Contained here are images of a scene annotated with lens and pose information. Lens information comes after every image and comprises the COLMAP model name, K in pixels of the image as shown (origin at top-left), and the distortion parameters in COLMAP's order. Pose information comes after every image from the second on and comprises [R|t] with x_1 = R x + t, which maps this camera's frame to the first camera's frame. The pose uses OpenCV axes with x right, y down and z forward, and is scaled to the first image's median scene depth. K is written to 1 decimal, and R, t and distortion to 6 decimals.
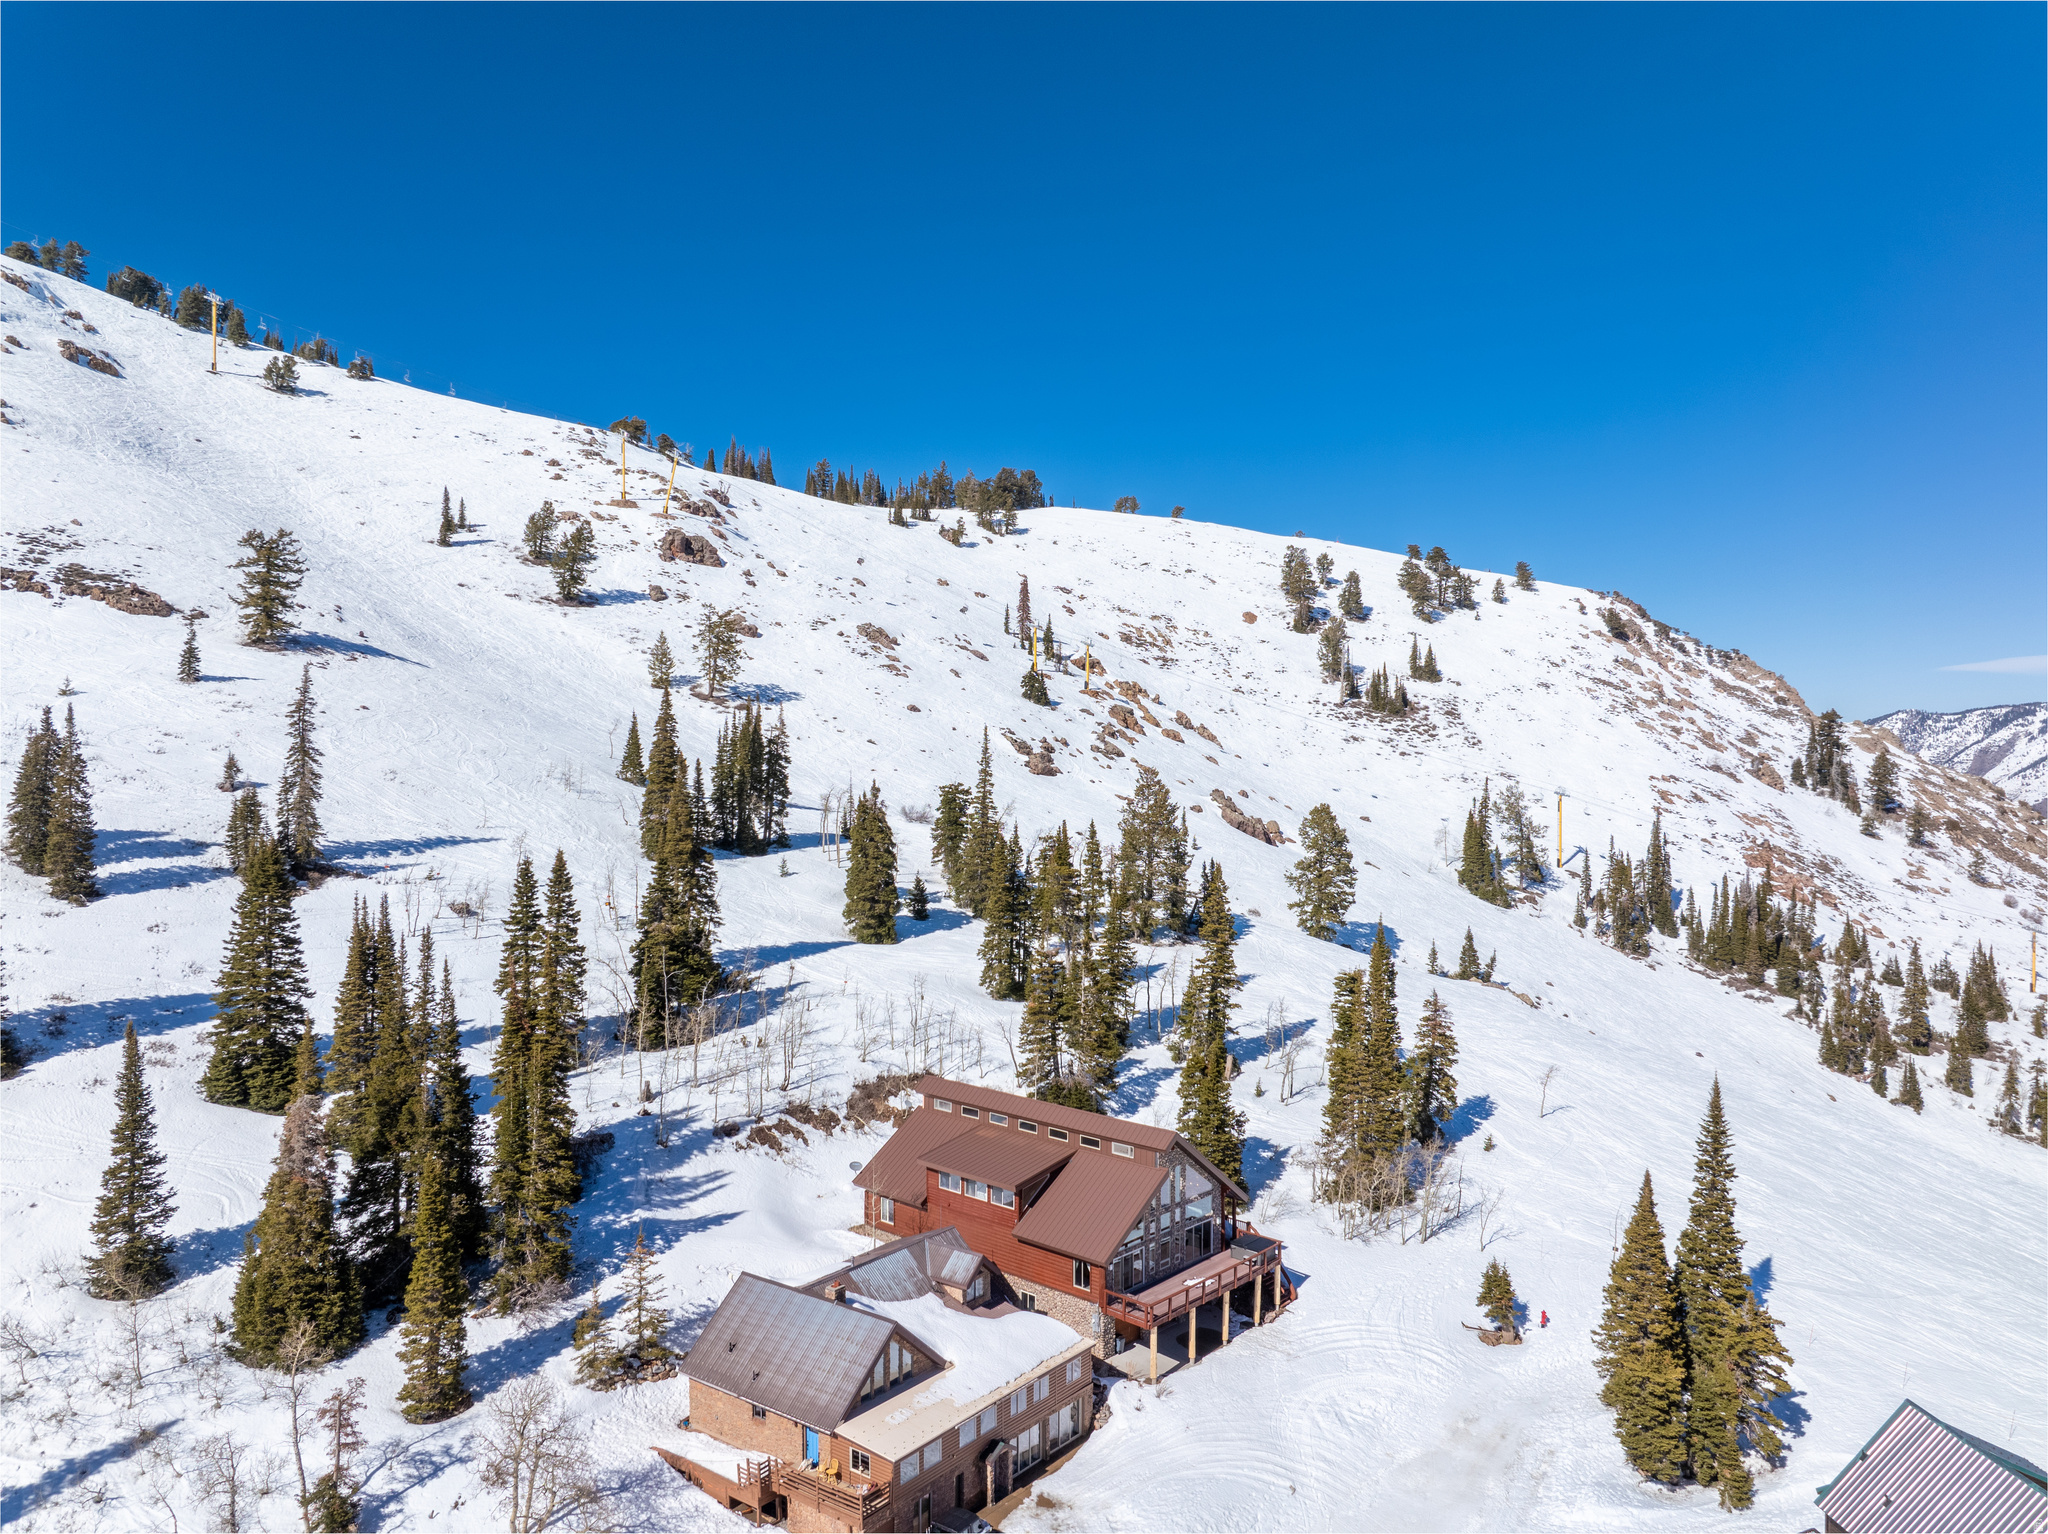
lens RADIAL K [[1469.6, 0, 1035.5], [0, 1469.6, 764.5], [0, 0, 1]] dist [-0.037502, -0.002580]
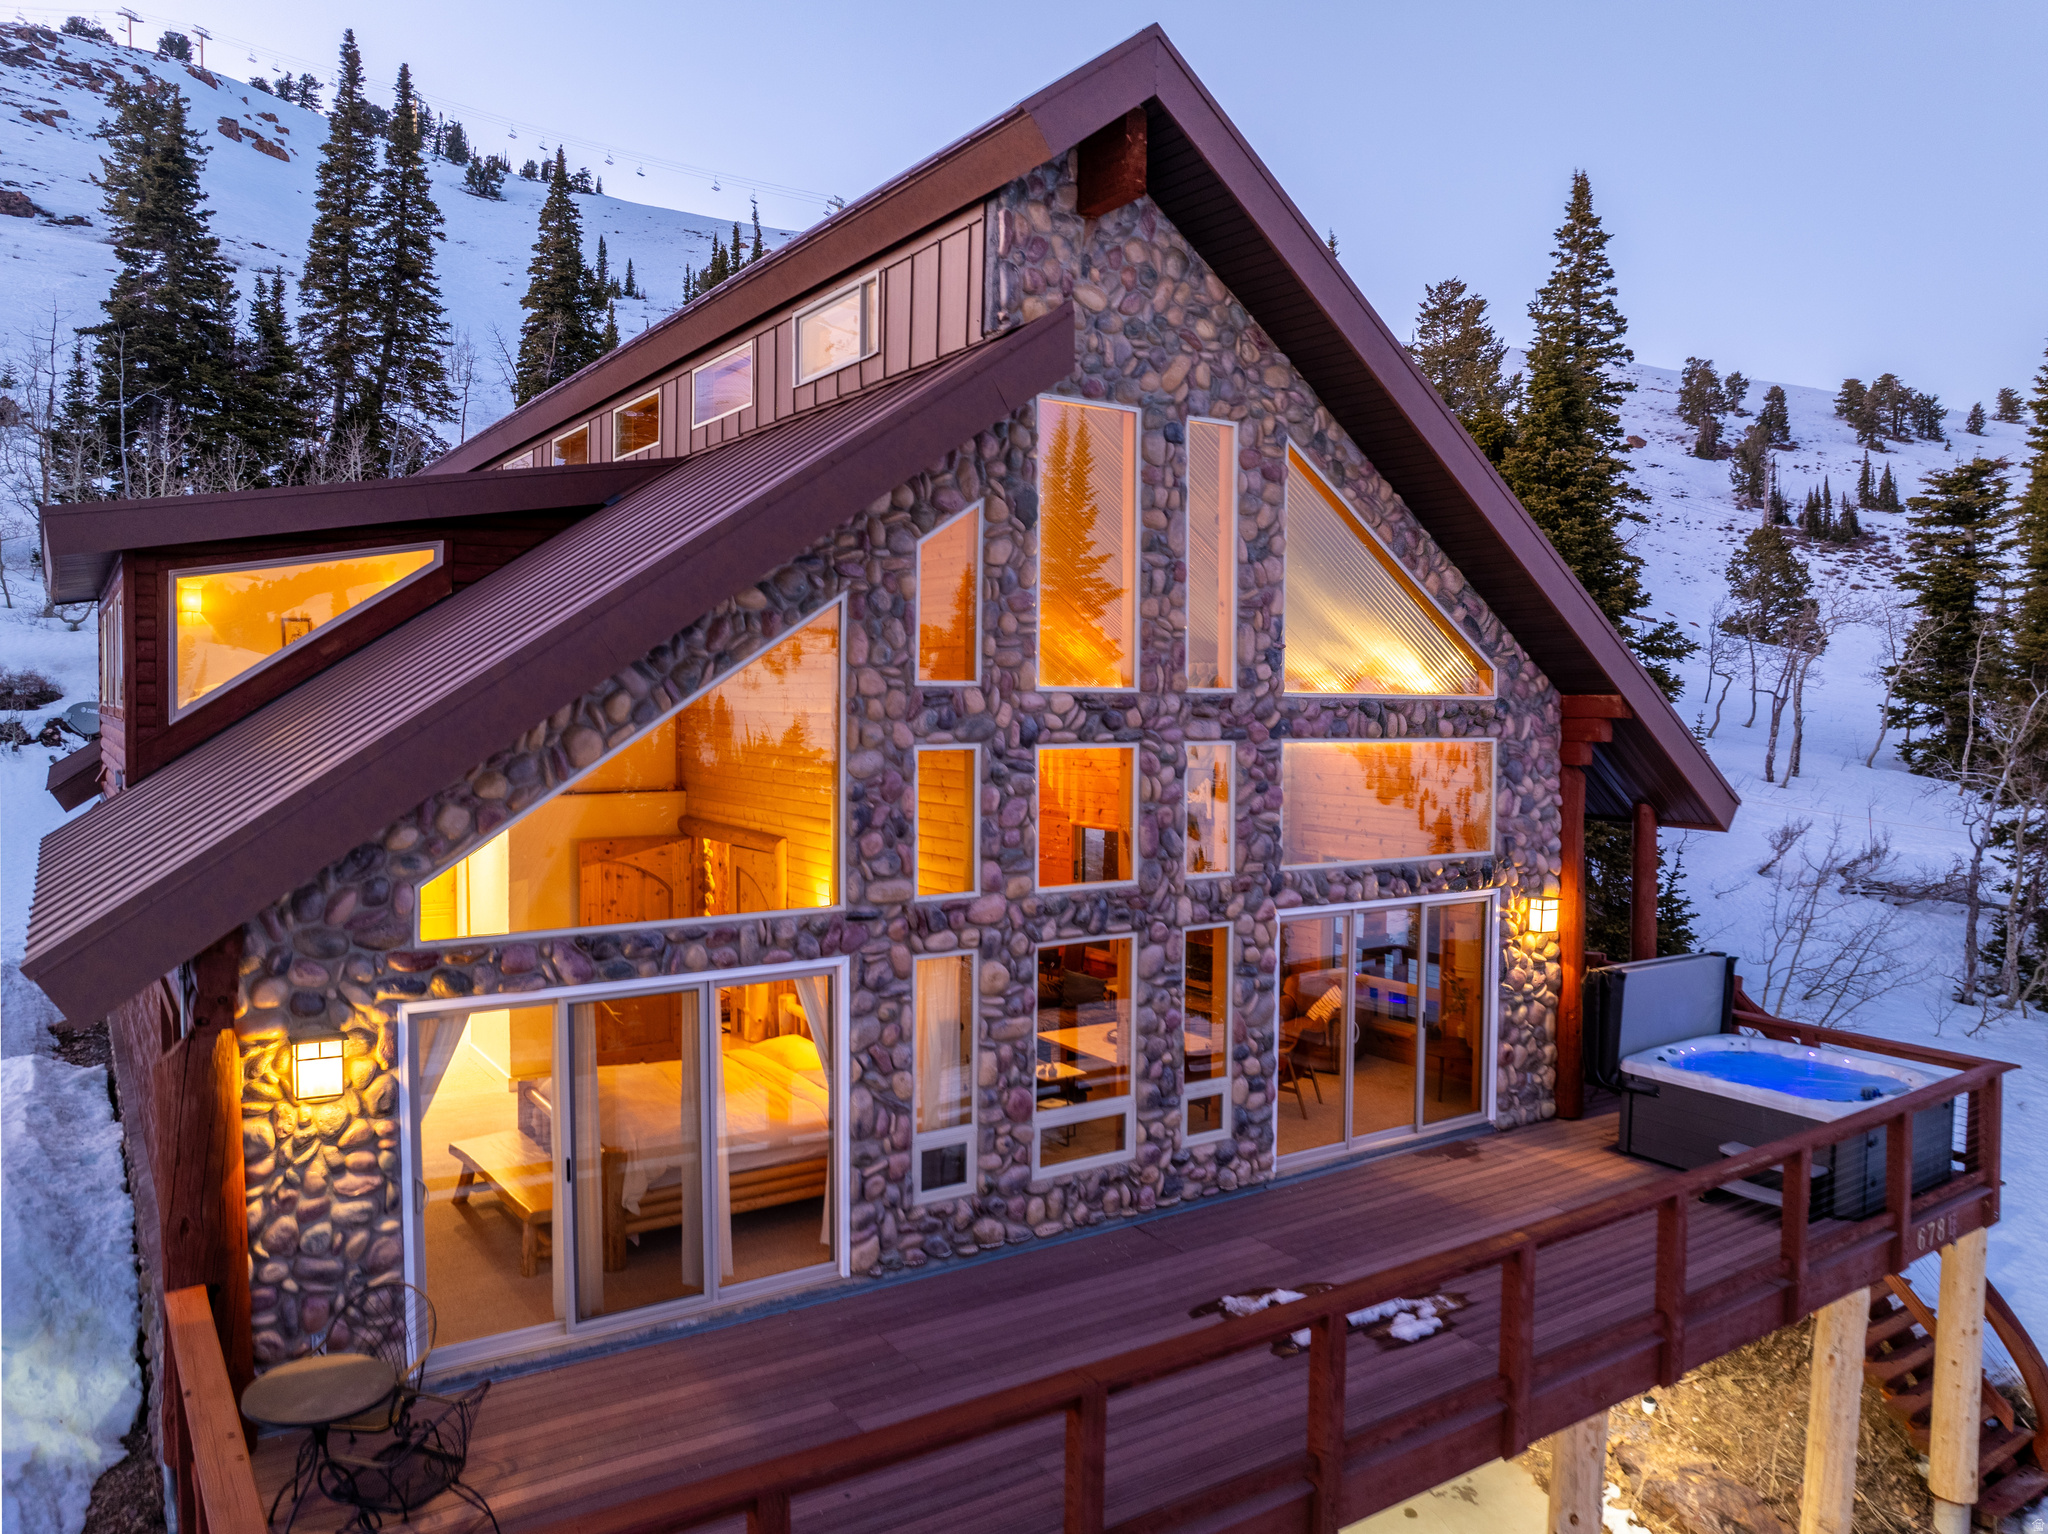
lens RADIAL K [[1472.3, 0, 1039.2], [0, 1472.3, 757.3], [0, 0, 1]] dist [-0.064274, 0.038865]
pose [[0.971416, 0.009427, -0.237196, 0.033723], [-0.005882, 0.999860, 0.015650, 0.089848], [0.237310, -0.013807, 0.971336, 0.256550]]
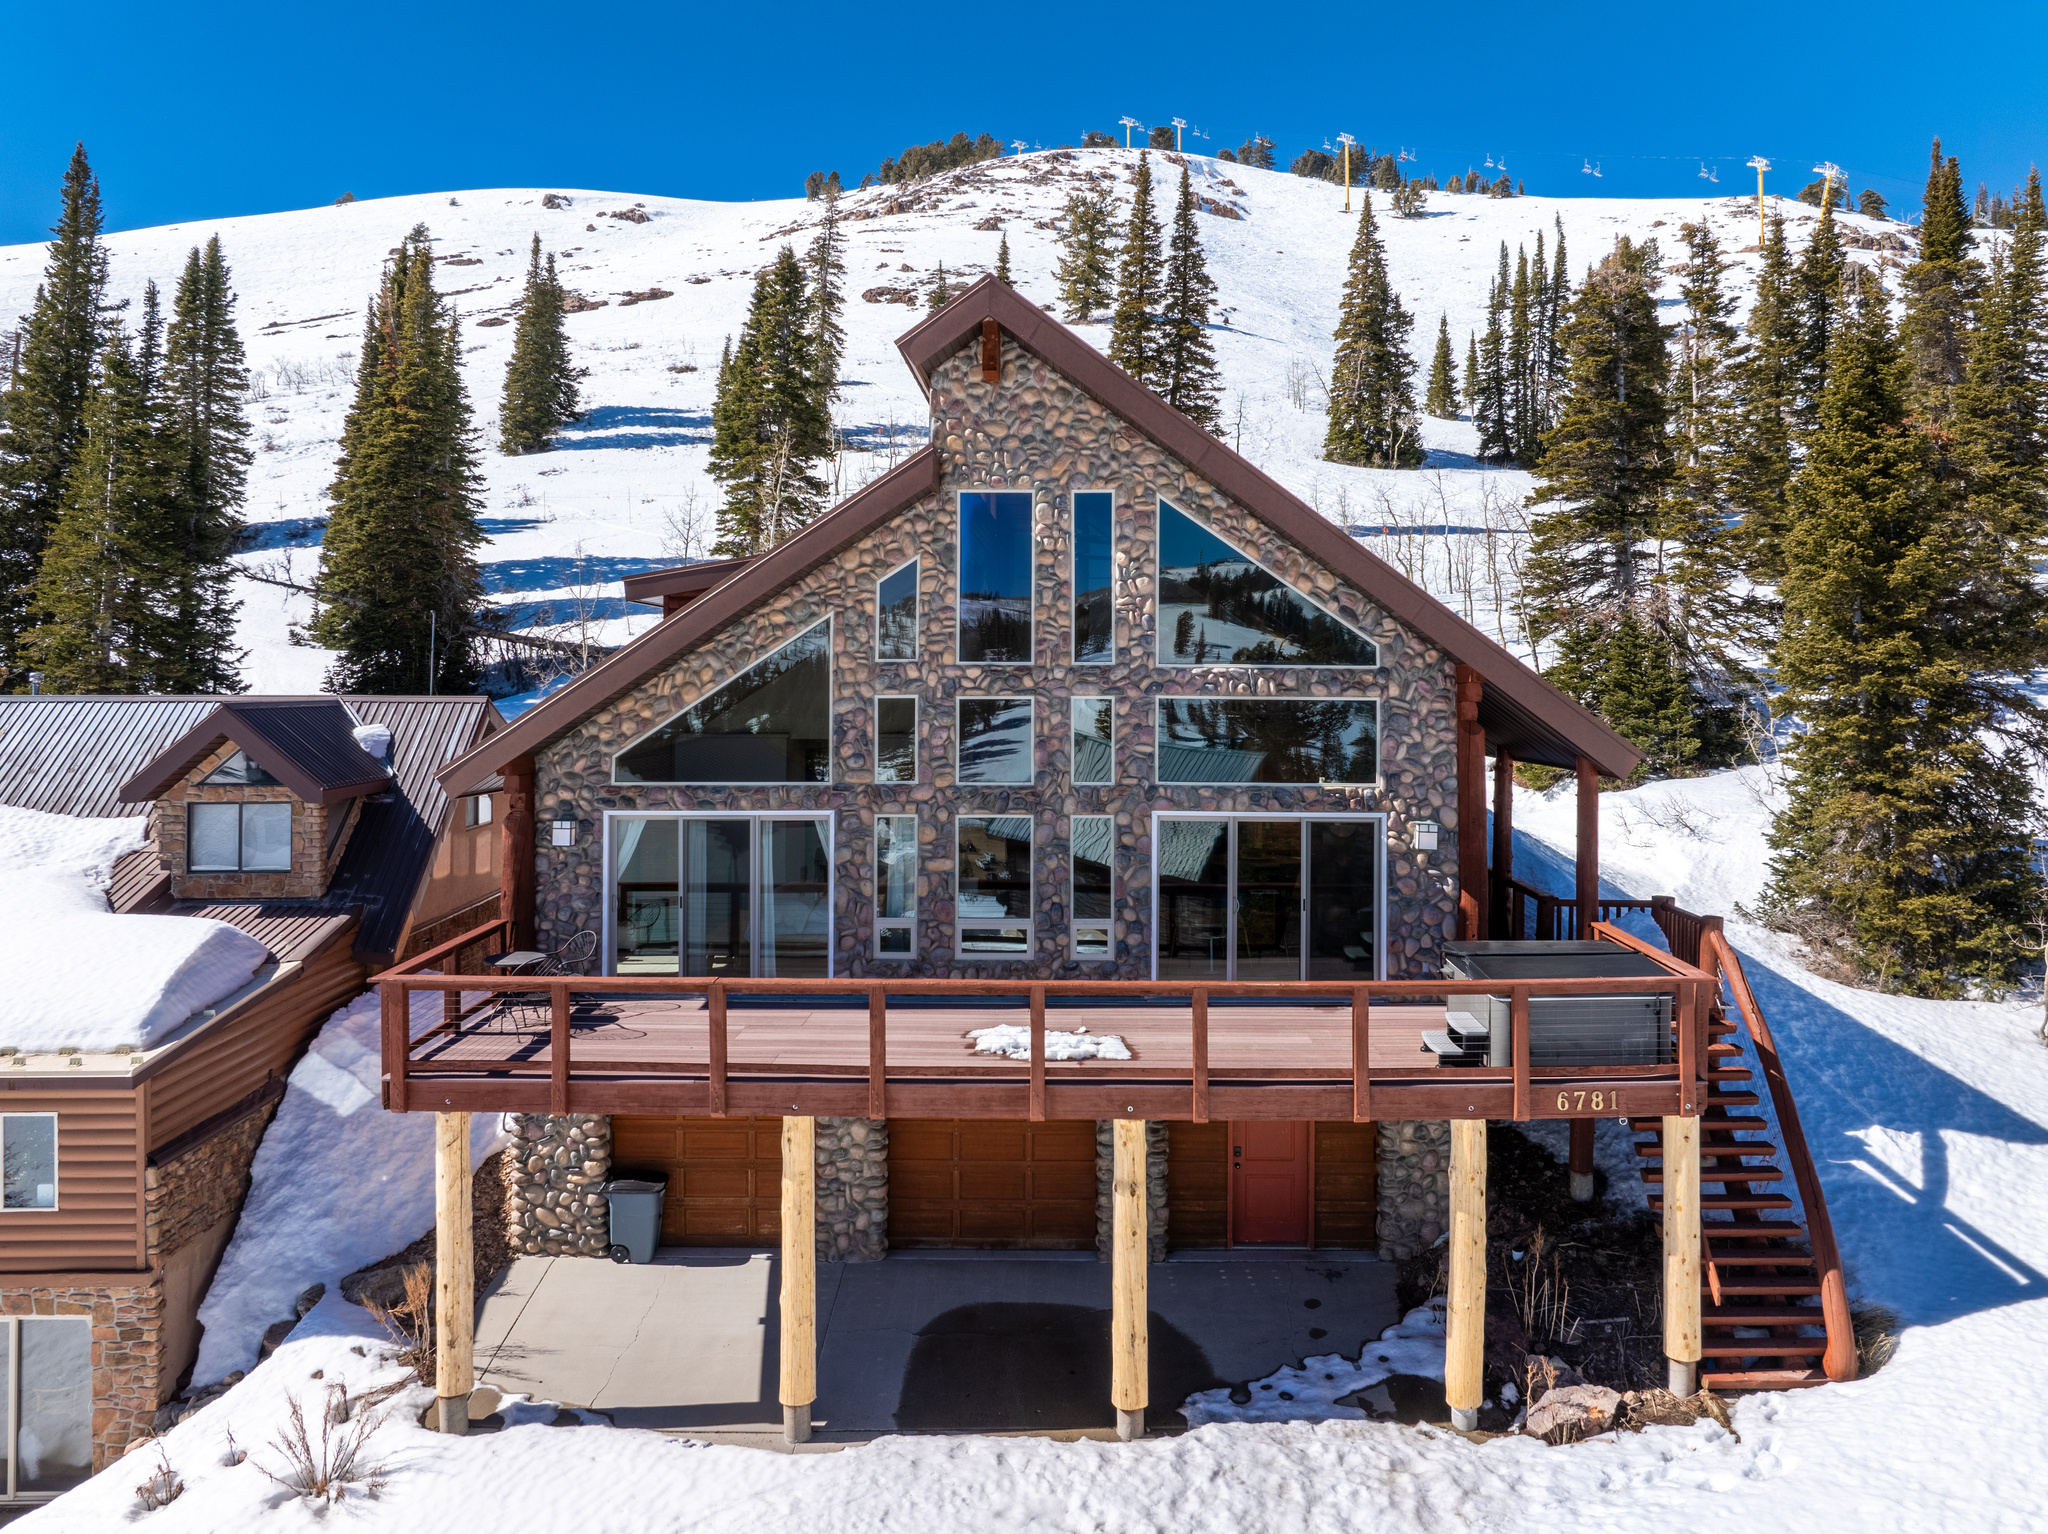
lens RADIAL K [[1482.1, 0, 1068.3], [0, 1482.1, 653.4], [0, 0, 1]] dist [-0.042388, 0.007589]
pose [[0.654483, -0.020761, -0.755792, 0.075069], [-0.016435, 0.998996, -0.041674, 0.090773], [0.755898, 0.039696, 0.653485, 0.254962]]
